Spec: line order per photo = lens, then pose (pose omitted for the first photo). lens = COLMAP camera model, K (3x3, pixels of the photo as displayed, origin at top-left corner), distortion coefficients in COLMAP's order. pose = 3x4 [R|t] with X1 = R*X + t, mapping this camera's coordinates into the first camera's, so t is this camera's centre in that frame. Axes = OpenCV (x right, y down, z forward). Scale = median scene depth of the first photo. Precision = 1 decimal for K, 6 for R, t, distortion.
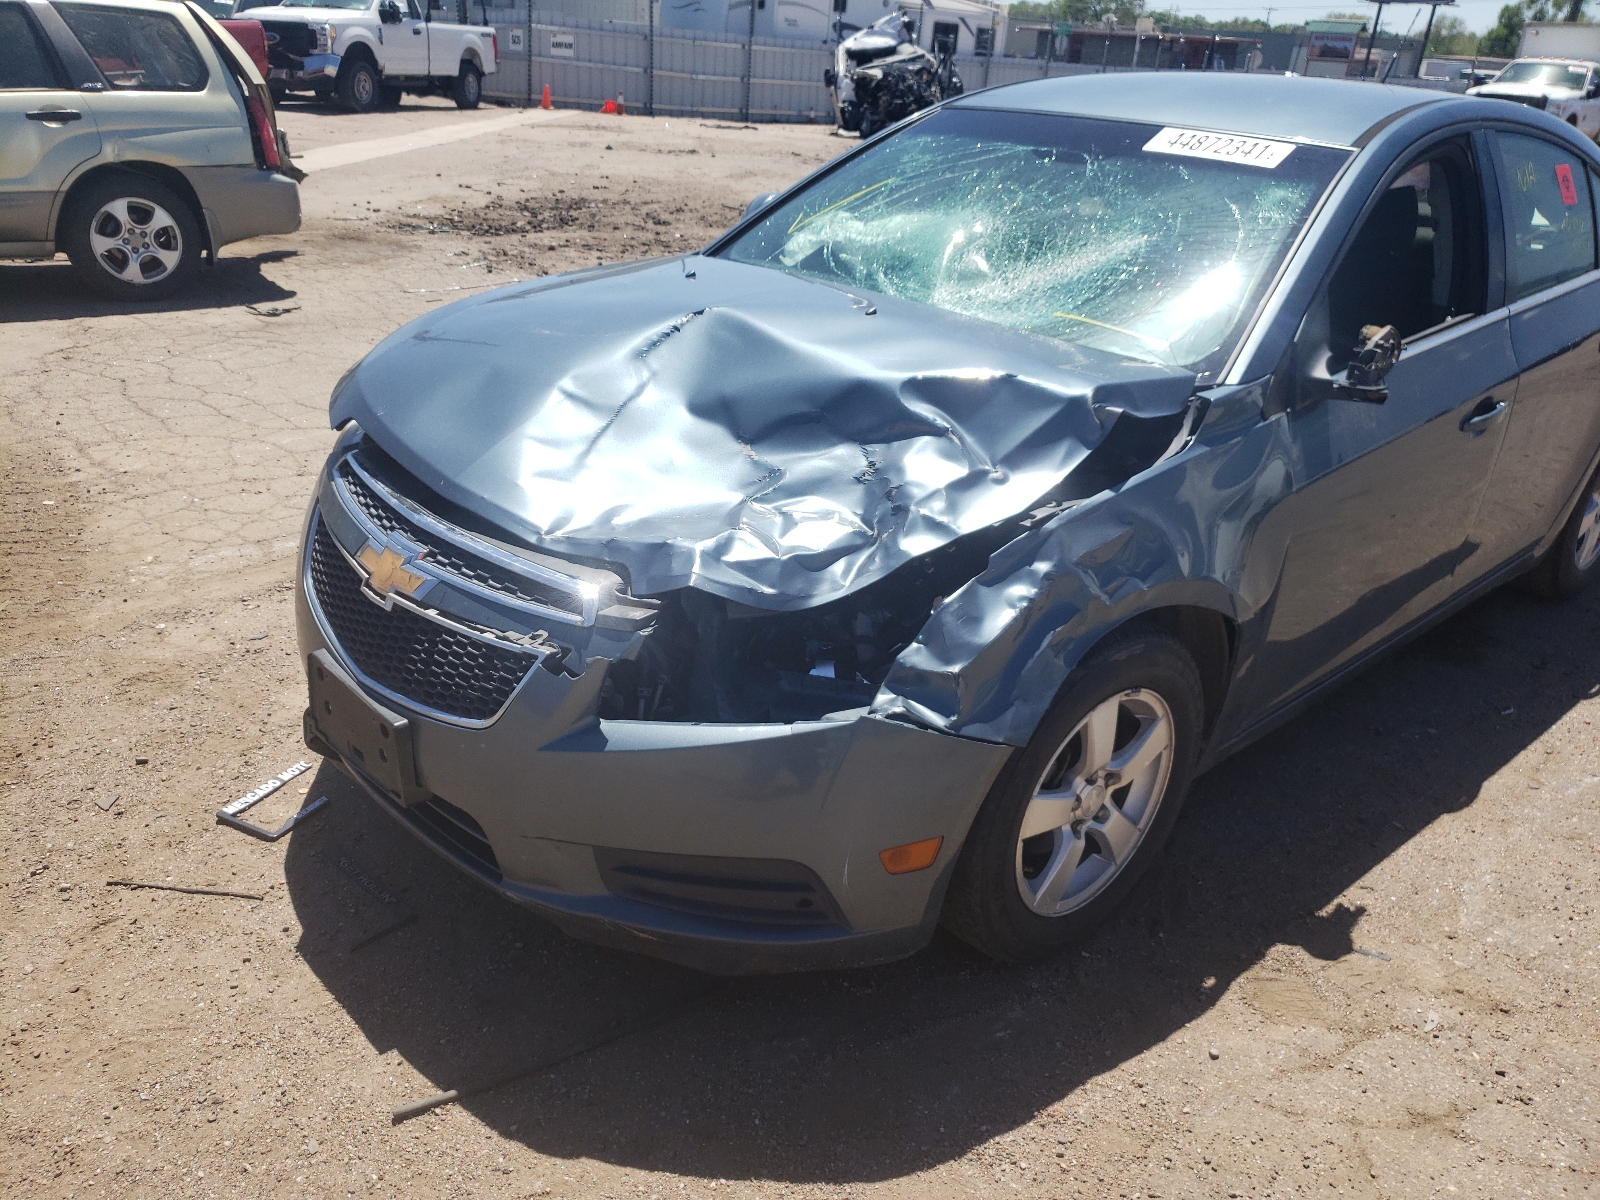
lens RADIAL K [[1293.2, 0, 795.3], [0, 1293.2, 592.8], [0, 0, 1]] dist [0.036922, -0.013442]
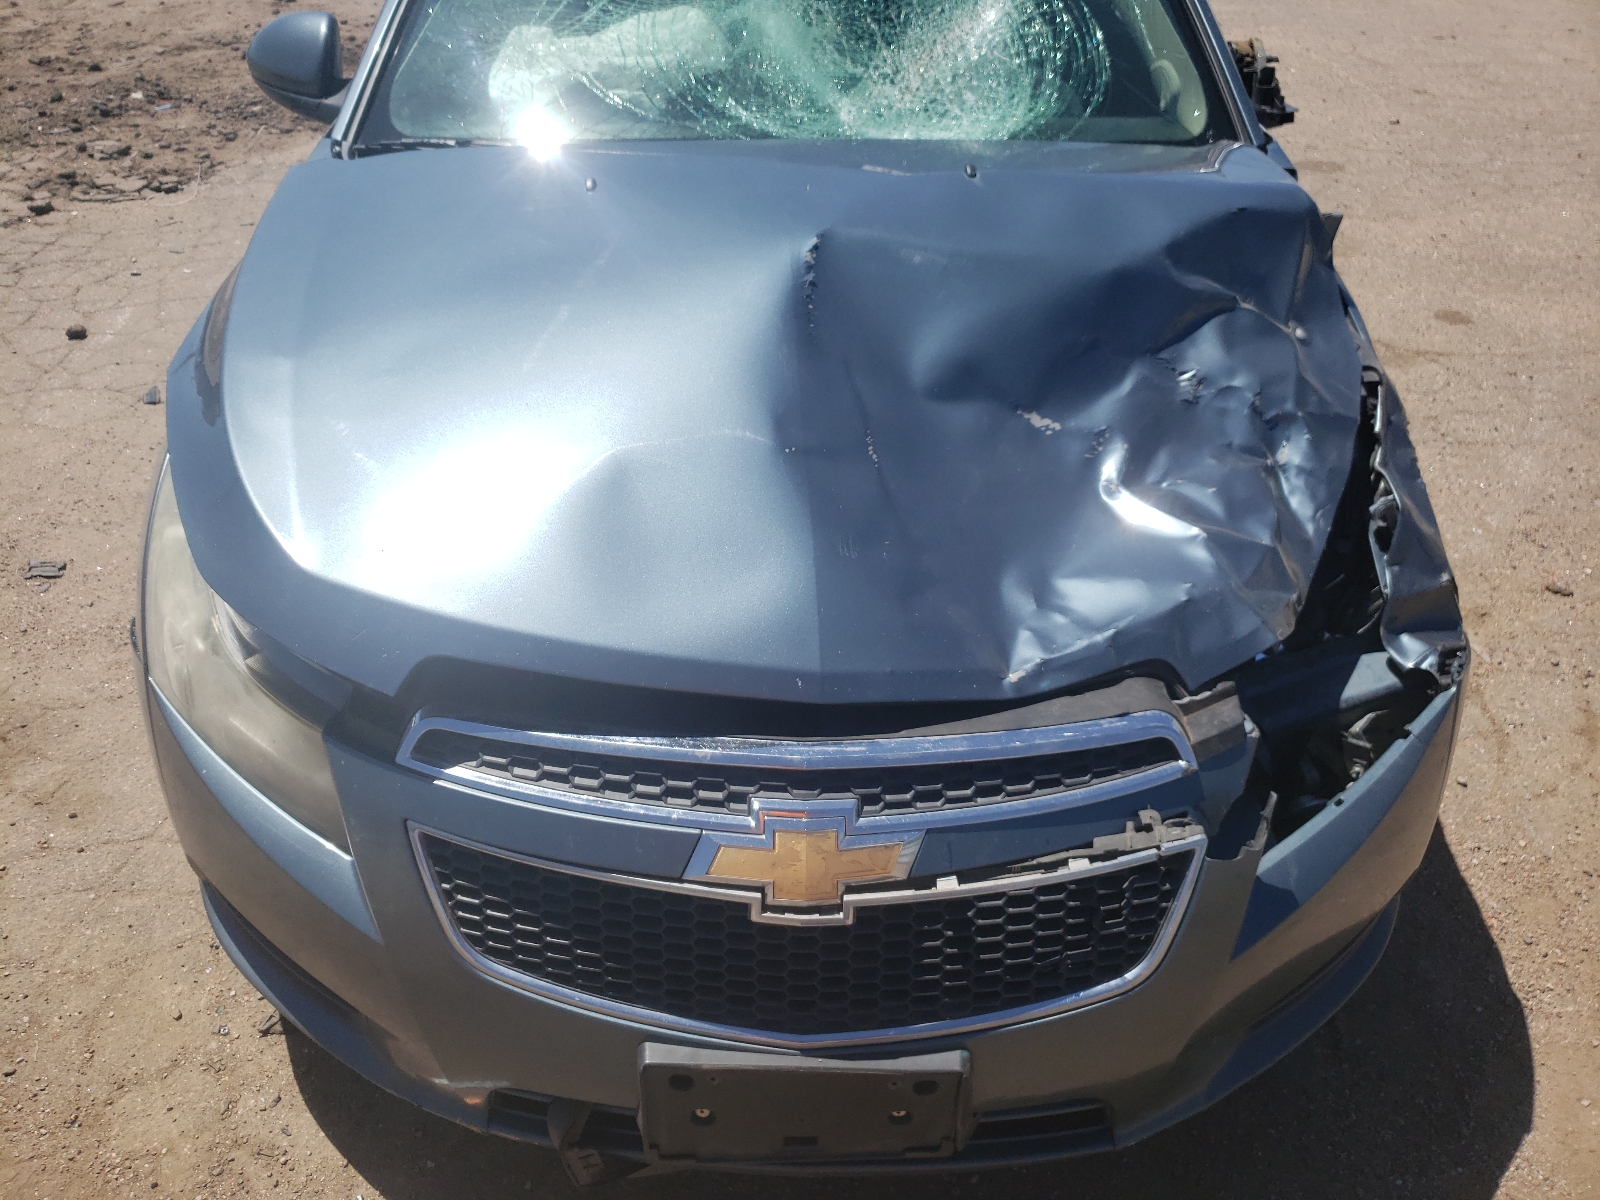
lens RADIAL K [[1287.5, 0, 800.2], [0, 1287.5, 602.2], [0, 0, 1]] dist [0.037247, -0.002433]
pose [[0.678248, -0.460163, 0.572913, -0.524731], [0.311768, 0.886202, 0.342706, -0.279883], [-0.665417, -0.053823, 0.744529, 0.530924]]
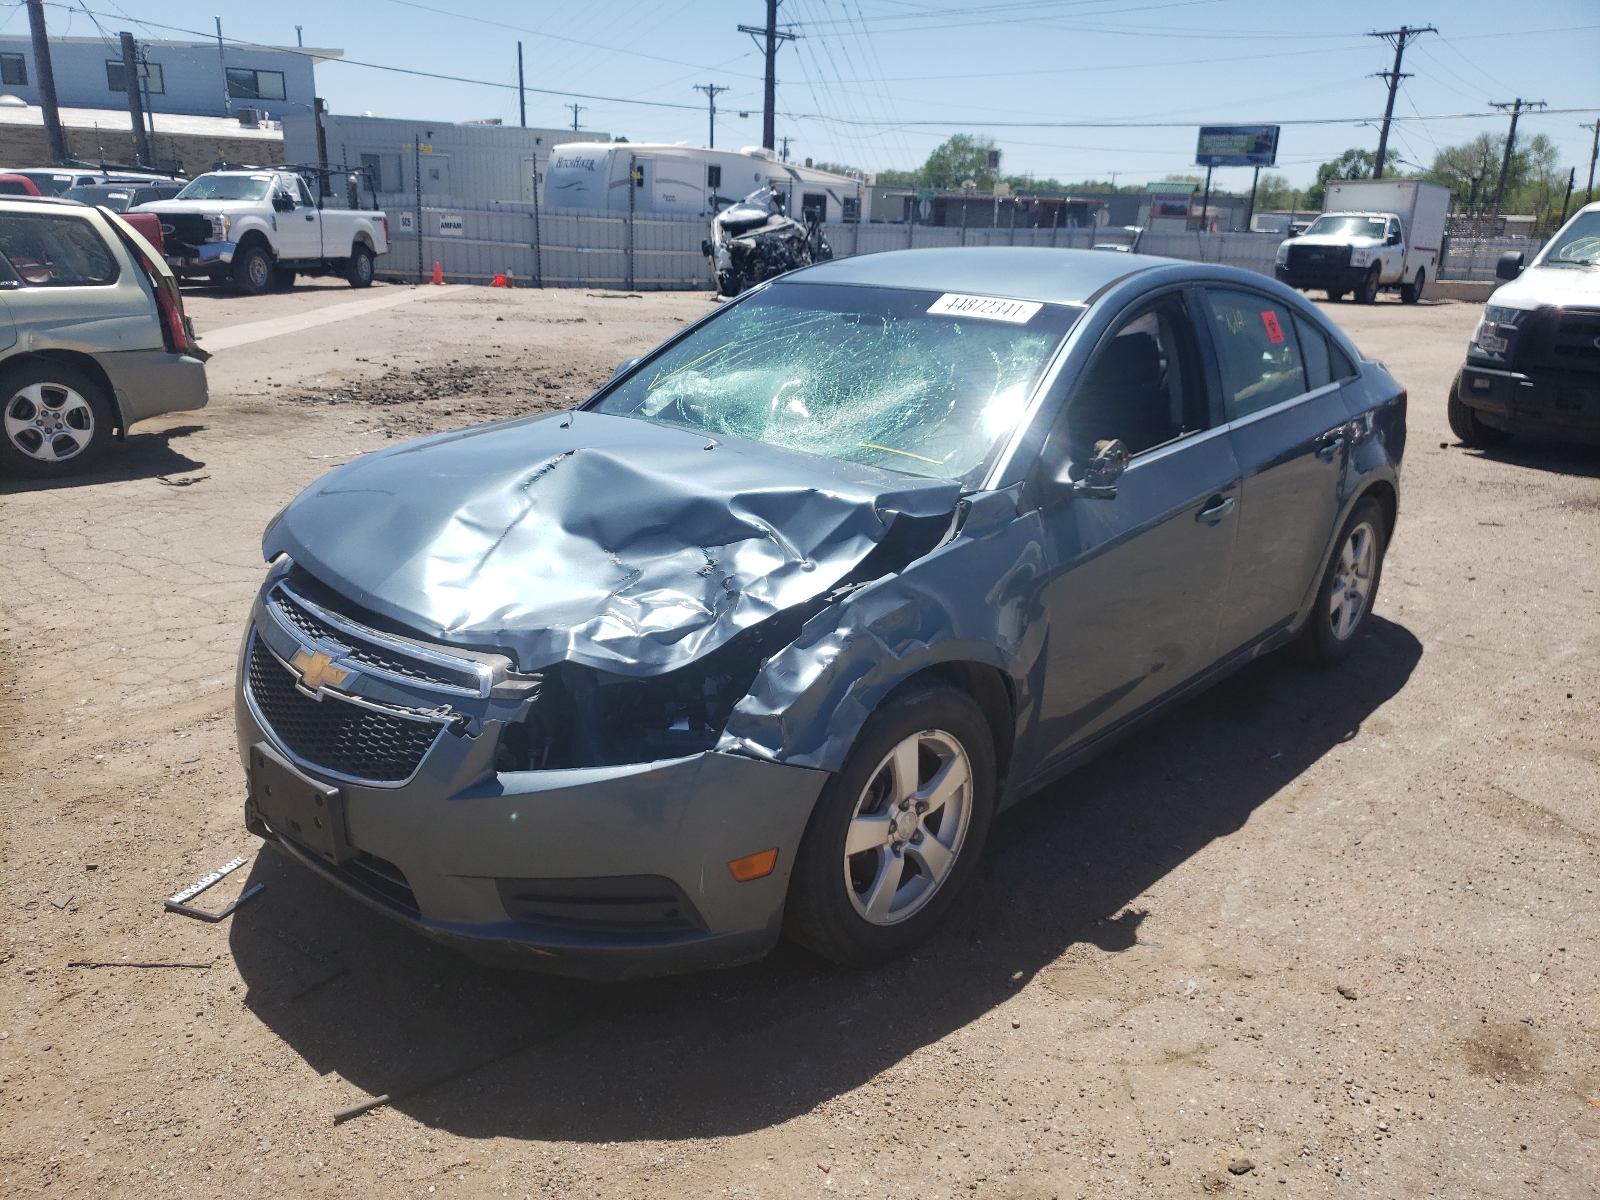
lens RADIAL K [[1287.5, 0, 802.0], [0, 1287.5, 603.0], [0, 0, 1]] dist [0.037247, -0.002433]
pose [[0.995494, -0.054384, 0.077682, 0.043617], [0.062276, 0.992721, -0.103087, 0.067403], [-0.071510, 0.107460, 0.991634, -0.223818]]
